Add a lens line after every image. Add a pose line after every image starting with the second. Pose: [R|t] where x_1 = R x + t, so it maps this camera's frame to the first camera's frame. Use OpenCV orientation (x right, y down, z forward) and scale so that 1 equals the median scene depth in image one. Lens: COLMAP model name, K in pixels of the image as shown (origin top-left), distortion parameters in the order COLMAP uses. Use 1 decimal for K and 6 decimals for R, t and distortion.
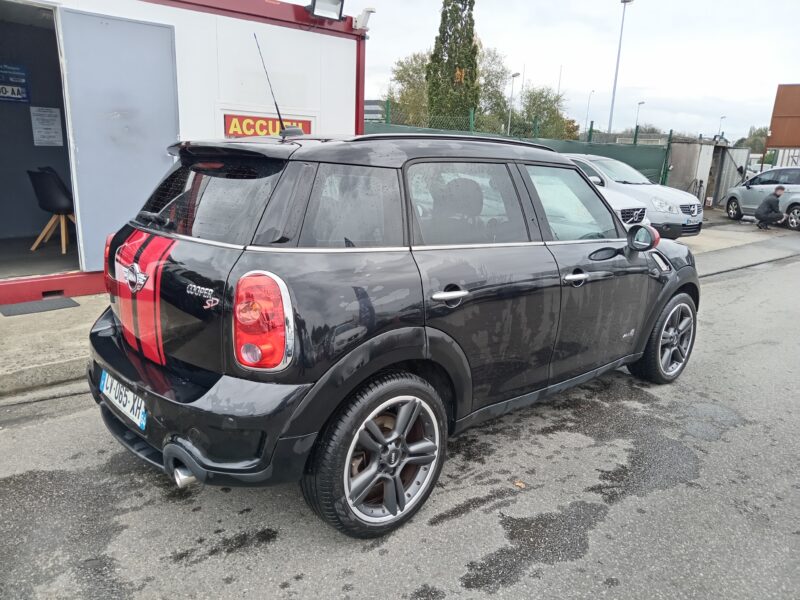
lens RADIAL K [[589.7, 0, 400.0], [0, 589.7, 300.0], [0, 0, 1]] dist [-0.008659, -0.002720]
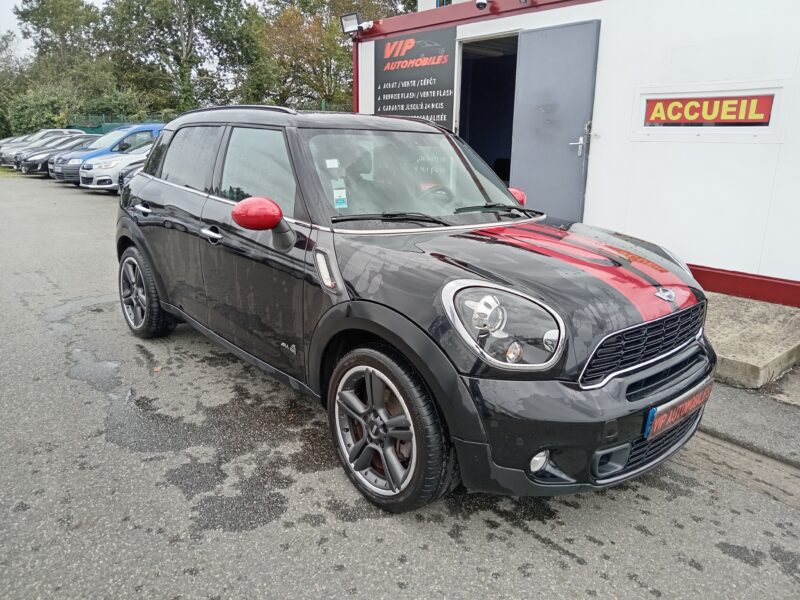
lens RADIAL K [[589.7, 0, 400.0], [0, 589.7, 300.0], [0, 0, 1]] dist [-0.008659, -0.002720]
pose [[-0.008782, 0.229836, -0.973190, 1.044067], [-0.255523, 0.940401, 0.224398, -0.196326], [0.966763, 0.250643, 0.050470, 1.013473]]
